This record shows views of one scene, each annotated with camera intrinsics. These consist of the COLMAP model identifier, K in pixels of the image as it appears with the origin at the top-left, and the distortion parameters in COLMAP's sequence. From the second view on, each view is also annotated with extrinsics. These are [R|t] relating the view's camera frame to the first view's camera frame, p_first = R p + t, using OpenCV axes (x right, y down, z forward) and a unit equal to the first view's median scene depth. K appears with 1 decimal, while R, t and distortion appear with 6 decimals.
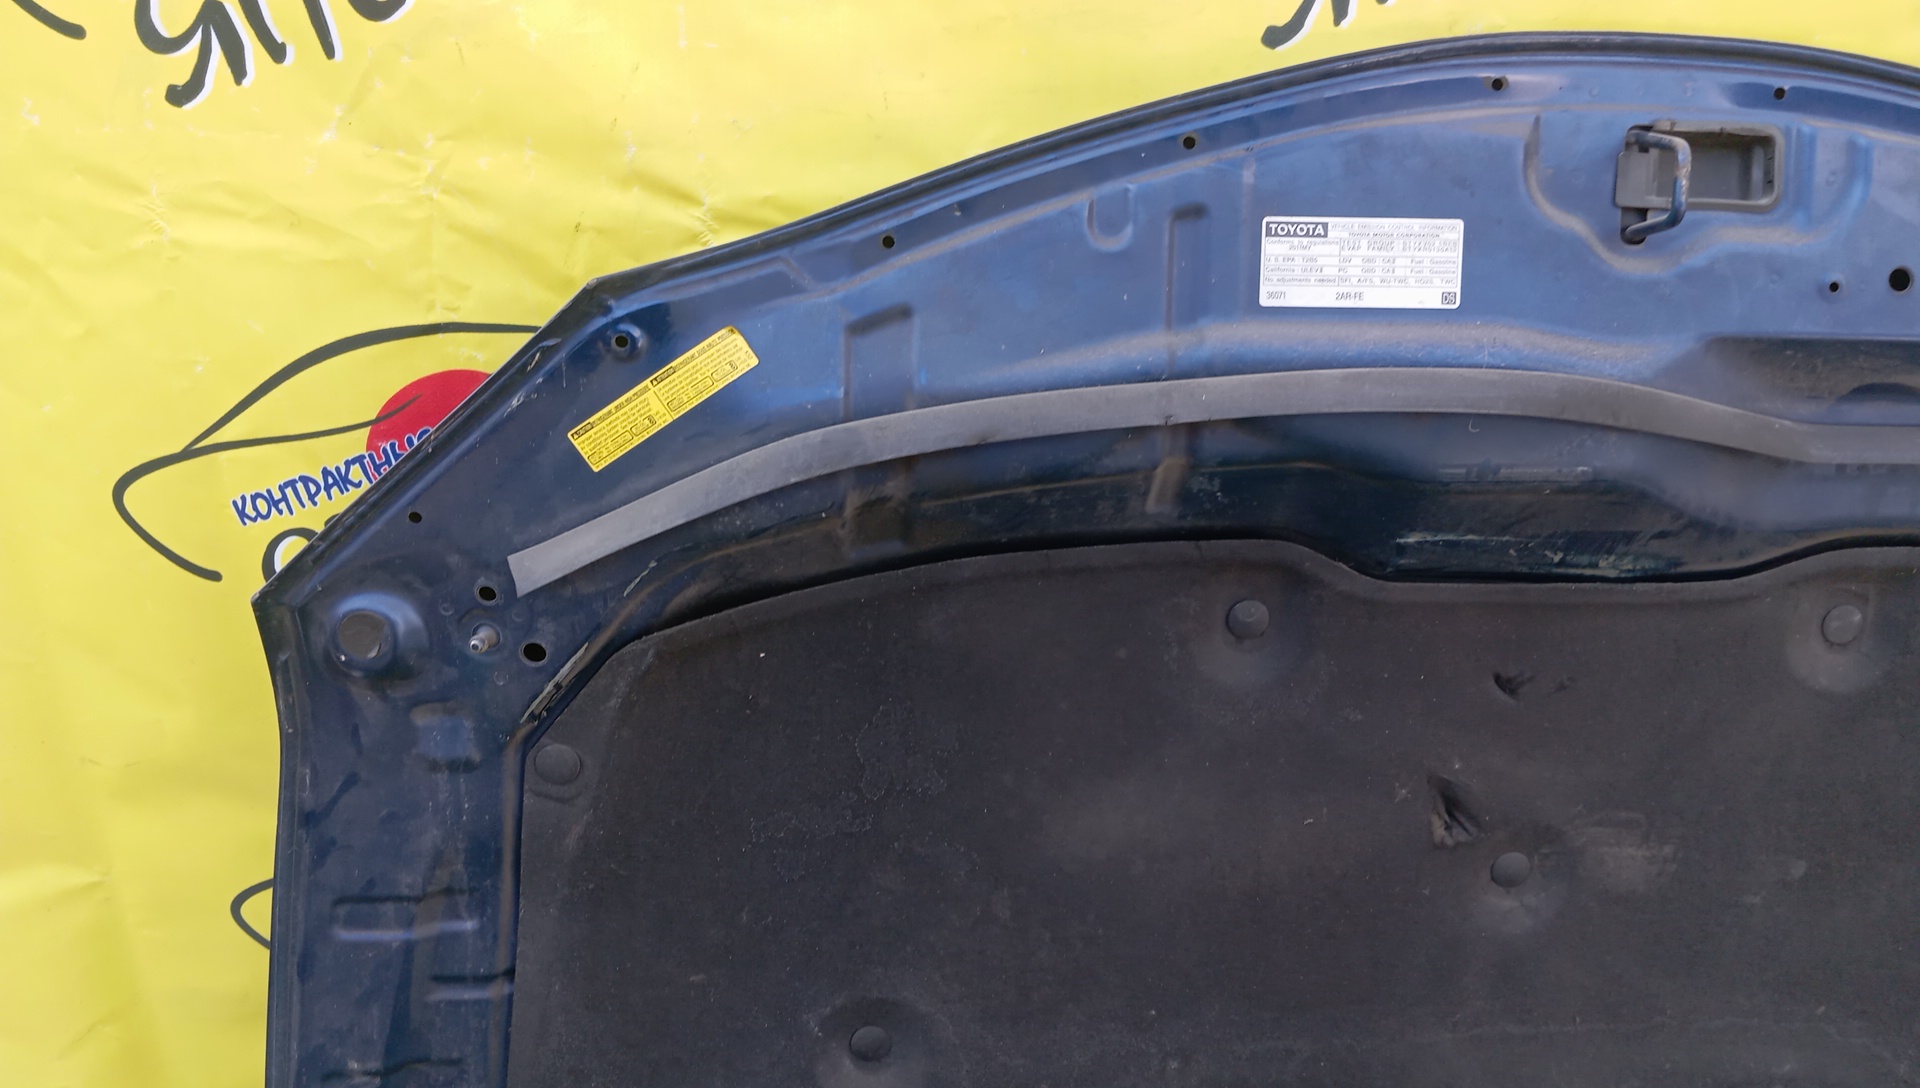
lens RADIAL K [[1588.2, 0, 960.0], [0, 1588.2, 544.0], [0, 0, 1]] dist [0.074743, -0.162958]
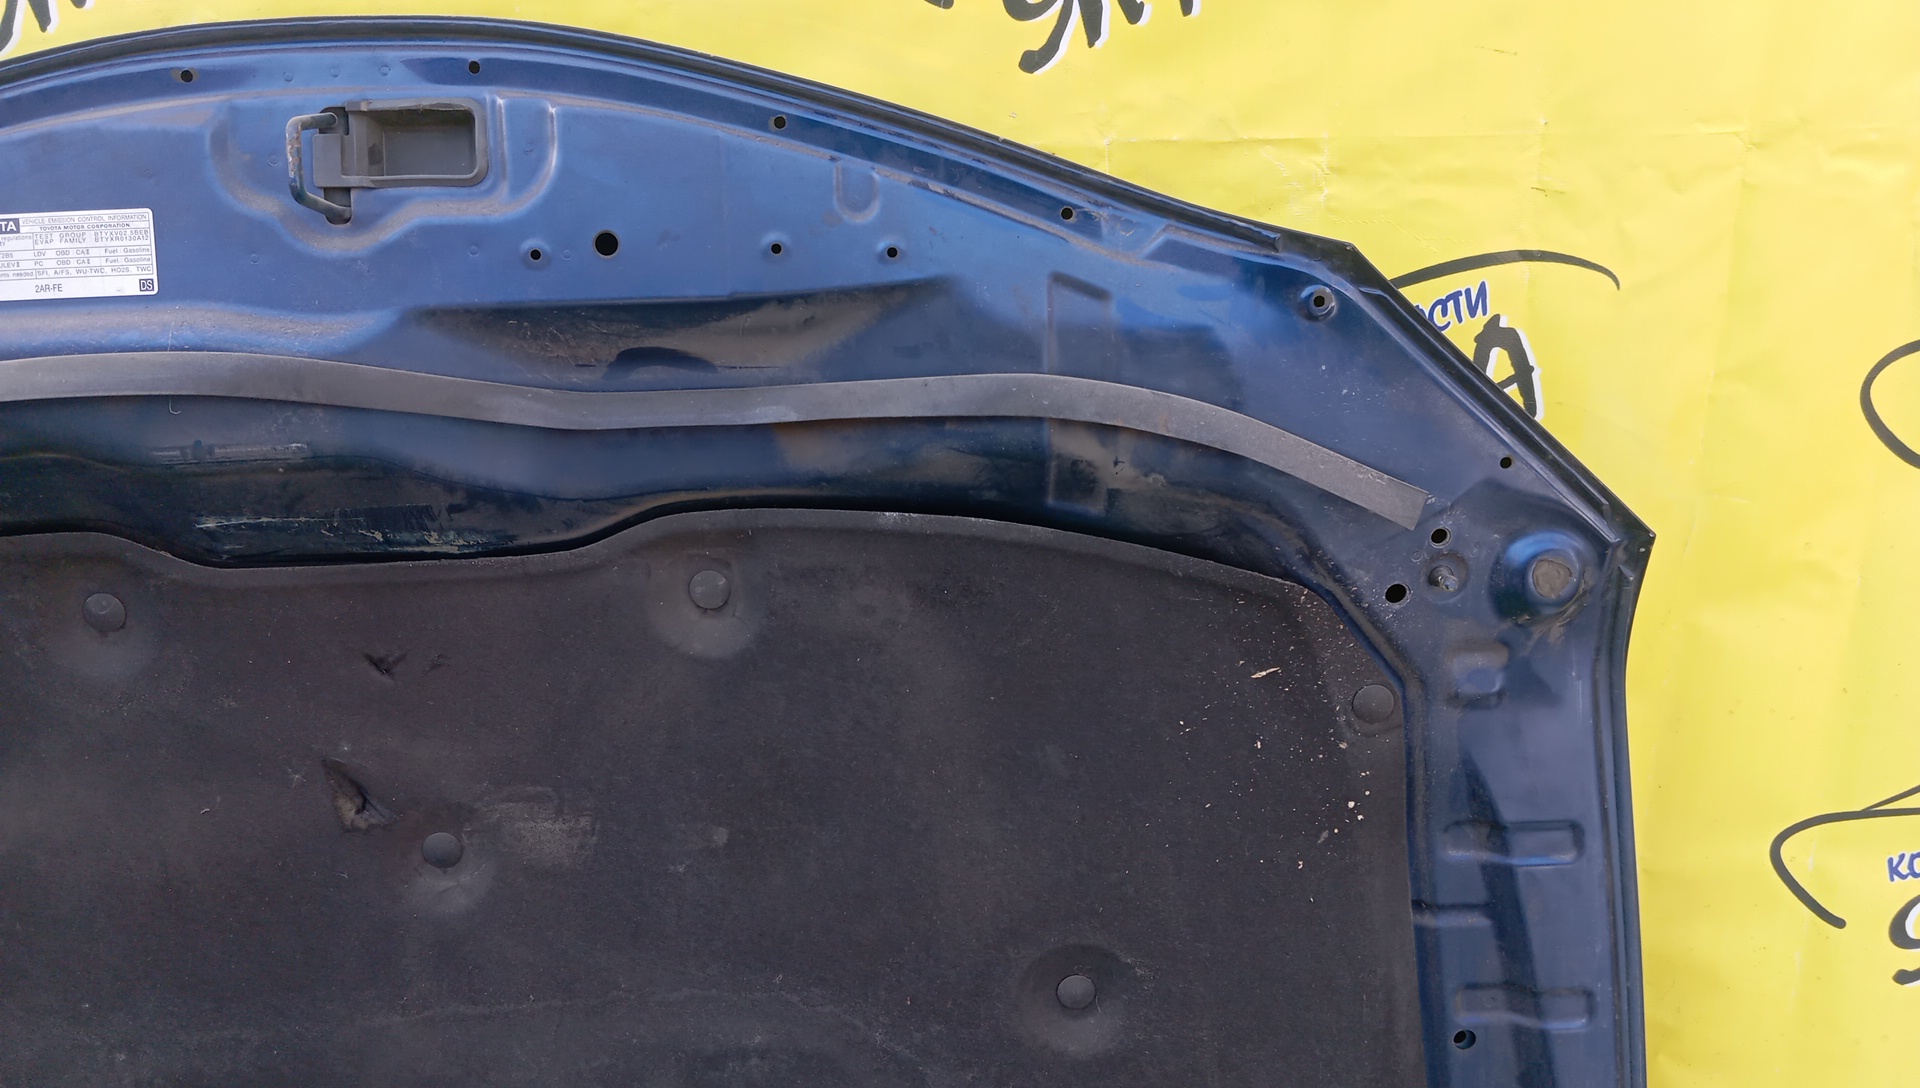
lens RADIAL K [[1576.9, 0, 960.0], [0, 1576.9, 544.0], [0, 0, 1]] dist [0.089555, -0.178216]
pose [[0.998249, -0.048424, -0.033962, 0.758955], [0.047537, 0.998519, -0.026453, 0.056348], [0.035193, 0.024792, 0.999073, 0.004278]]
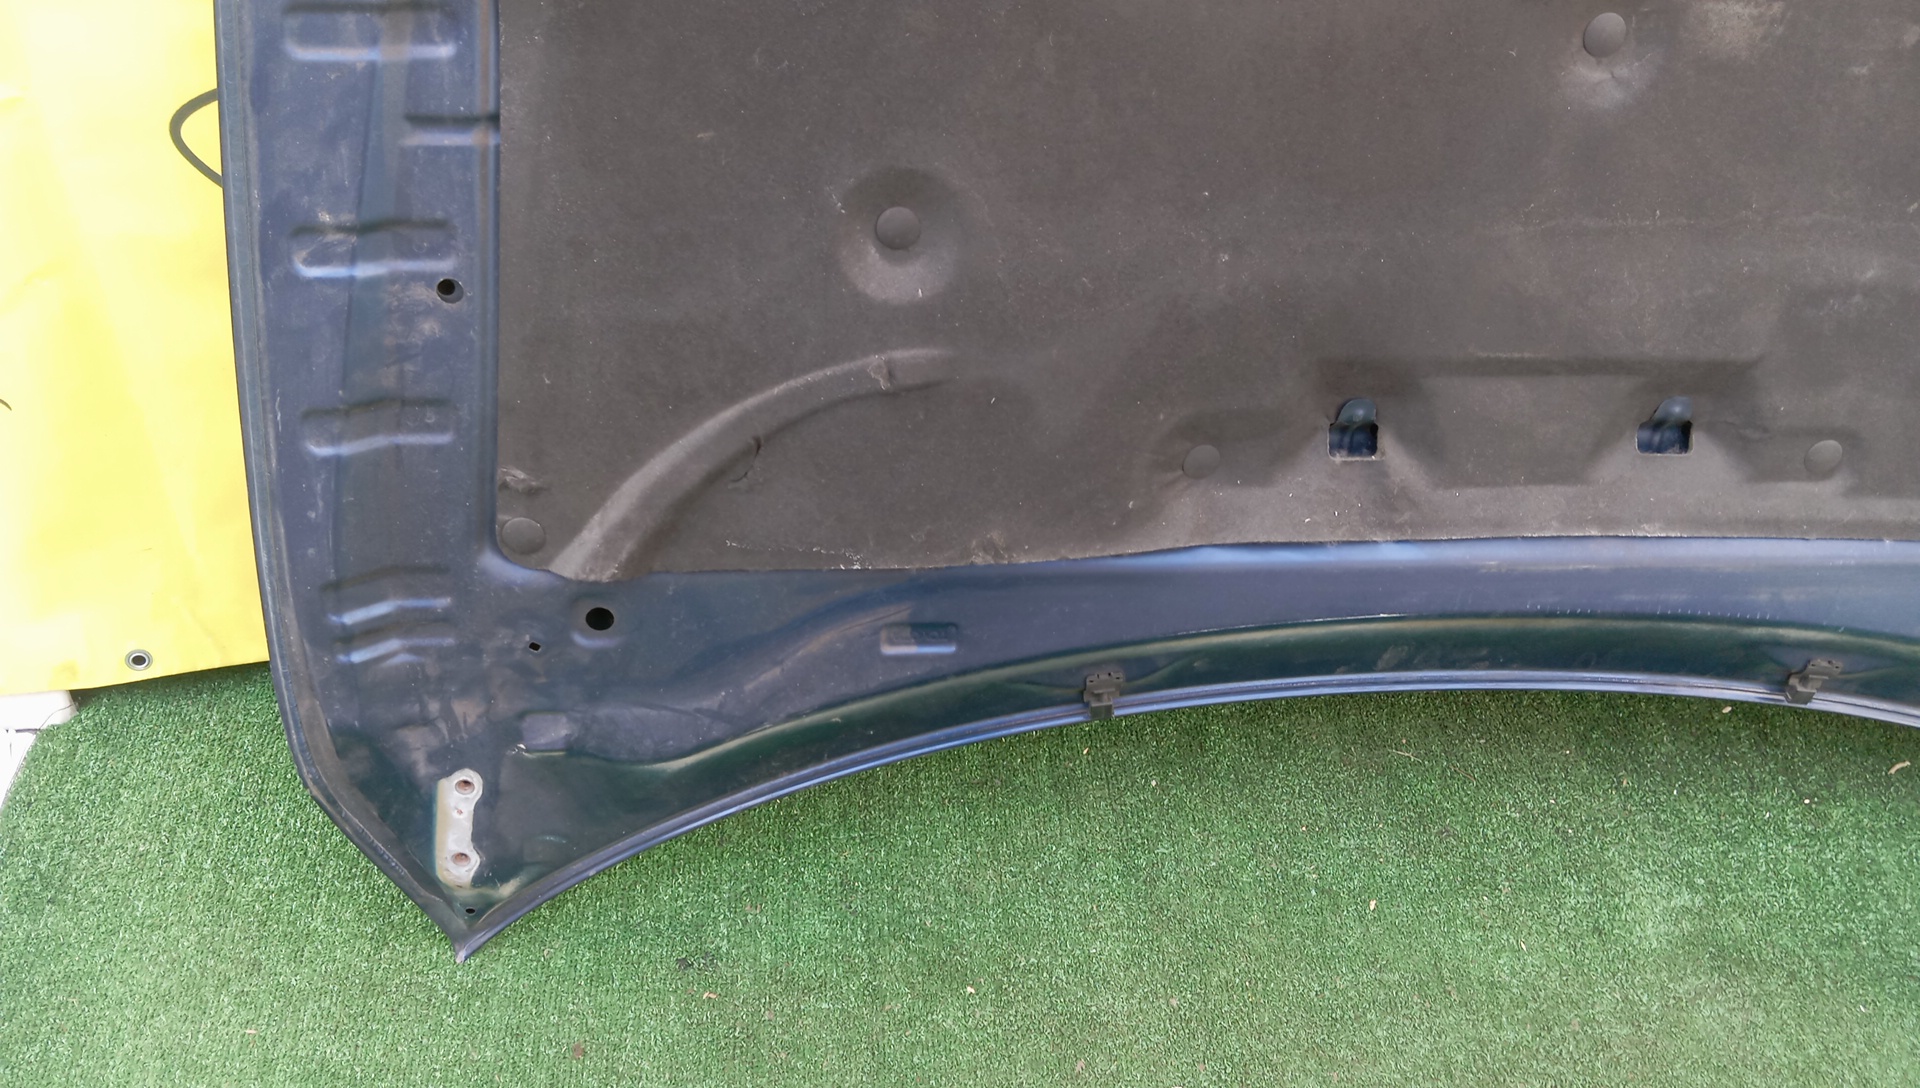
lens RADIAL K [[1552.5, 0, 960.0], [0, 1552.5, 544.0], [0, 0, 1]] dist [0.081923, -0.169593]
pose [[0.999428, -0.009026, 0.032589, -0.053630], [0.001720, 0.976038, 0.217593, 0.309172], [-0.033772, -0.217412, 0.975495, 0.093312]]
